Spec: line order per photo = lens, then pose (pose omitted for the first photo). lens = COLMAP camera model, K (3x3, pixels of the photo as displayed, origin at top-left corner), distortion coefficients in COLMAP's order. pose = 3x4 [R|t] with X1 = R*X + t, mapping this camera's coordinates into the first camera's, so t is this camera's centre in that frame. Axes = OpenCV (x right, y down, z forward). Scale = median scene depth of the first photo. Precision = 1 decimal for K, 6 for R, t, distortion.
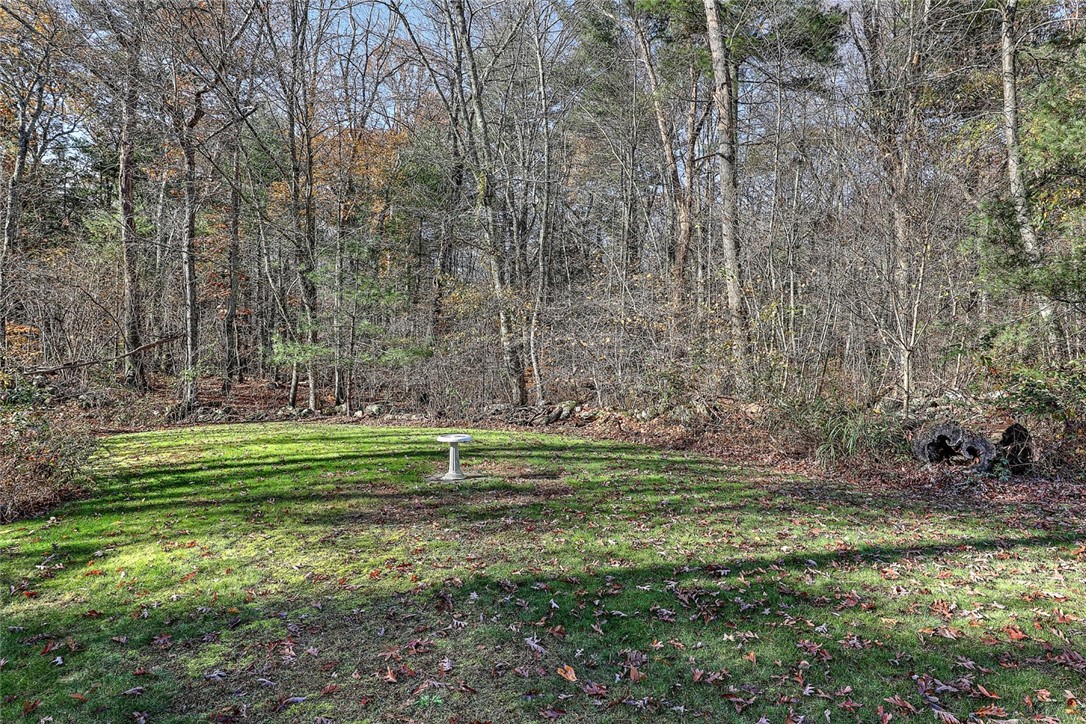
lens RADIAL K [[682.1, 0, 546.2], [0, 682.1, 363.7], [0, 0, 1]] dist [0.002439, 0.000129]
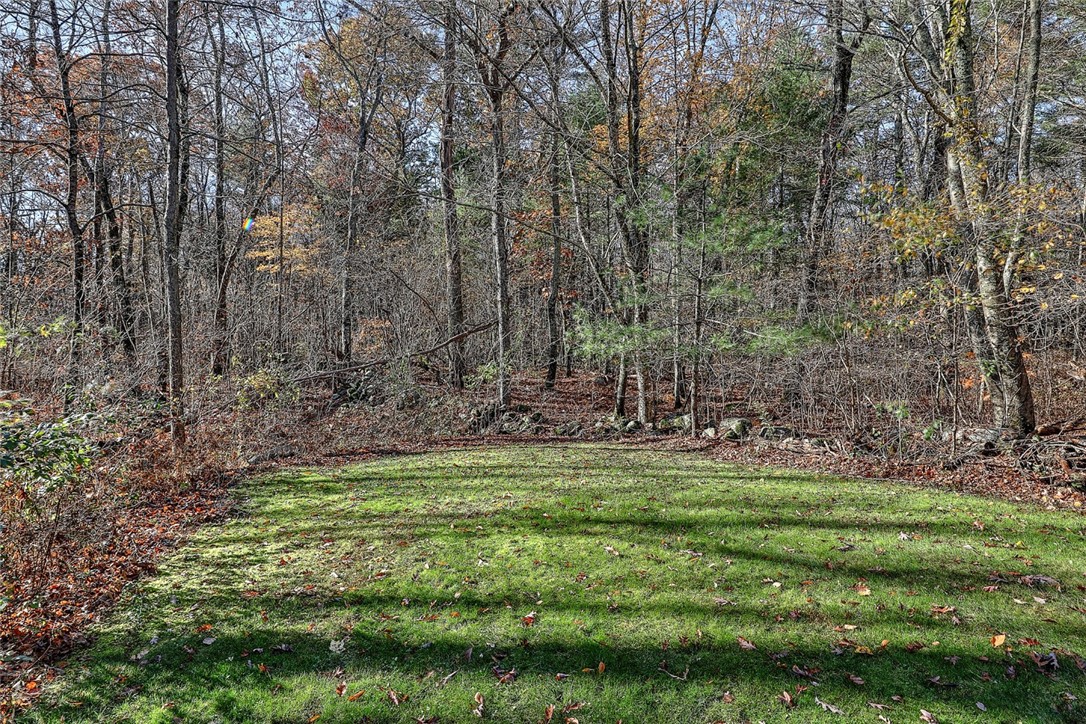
lens RADIAL K [[682.1, 0, 545.1], [0, 682.1, 360.4], [0, 0, 1]] dist [0.002439, 0.000129]
pose [[0.883025, -0.010133, -0.469216, -0.104638], [0.016647, 0.999814, 0.009738, -0.002658], [0.469030, -0.016410, 0.883030, 0.345880]]
